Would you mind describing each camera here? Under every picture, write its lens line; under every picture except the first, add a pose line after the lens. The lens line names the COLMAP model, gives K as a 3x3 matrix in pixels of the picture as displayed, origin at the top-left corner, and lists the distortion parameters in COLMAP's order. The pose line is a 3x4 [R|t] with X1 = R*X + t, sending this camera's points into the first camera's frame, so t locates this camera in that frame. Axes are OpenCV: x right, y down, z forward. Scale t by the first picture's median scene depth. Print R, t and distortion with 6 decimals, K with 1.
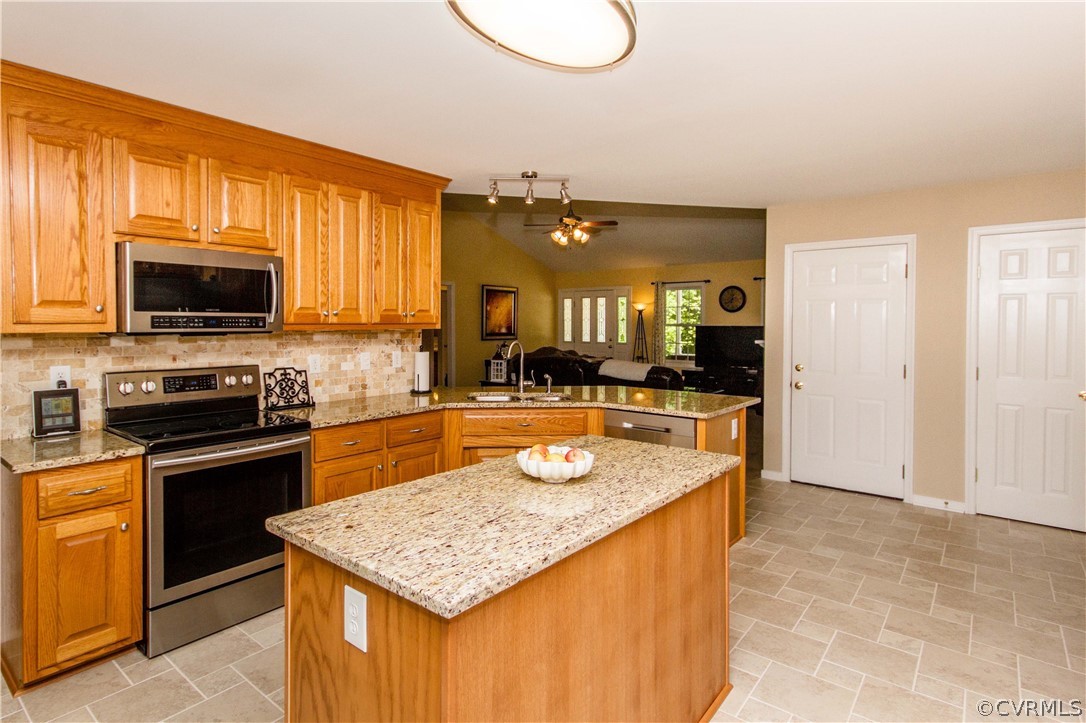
lens RADIAL K [[555.3, 0, 506.9], [0, 555.3, 349.9], [0, 0, 1]] dist [0.007325, 0.000831]
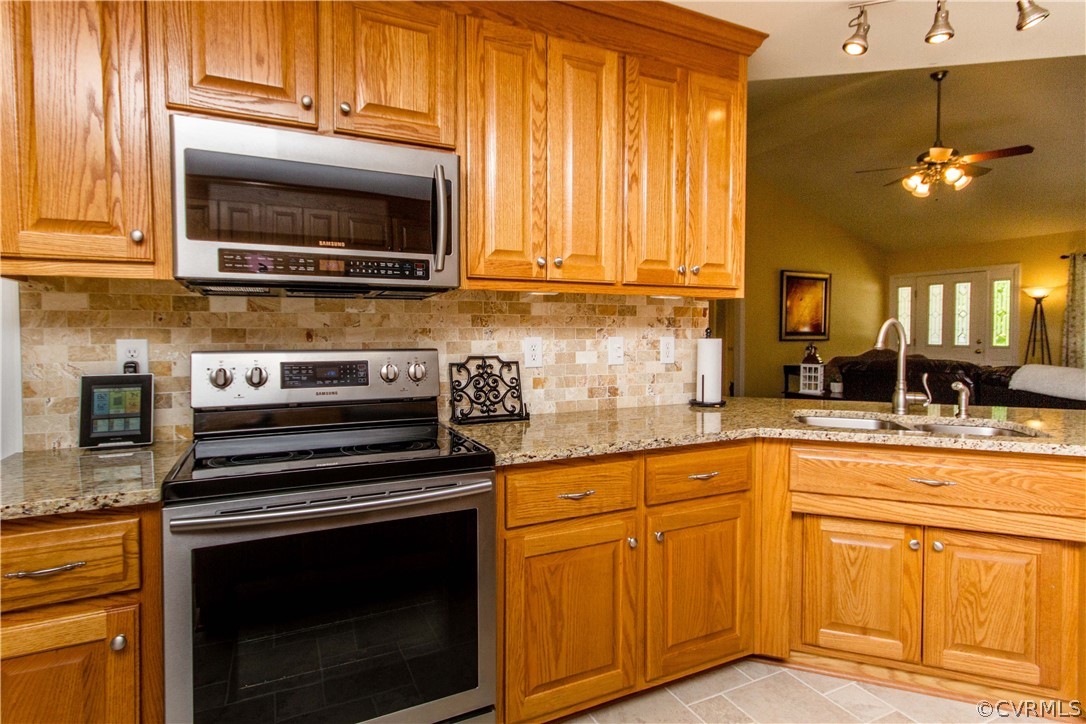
lens RADIAL K [[555.3, 0, 506.9], [0, 555.3, 350.4], [0, 0, 1]] dist [0.007325, 0.000831]
pose [[0.884970, 0.004663, -0.465624, -0.081913], [-0.010166, 0.999905, -0.009310, 0.030420], [0.465536, 0.012972, 0.884934, 0.444039]]
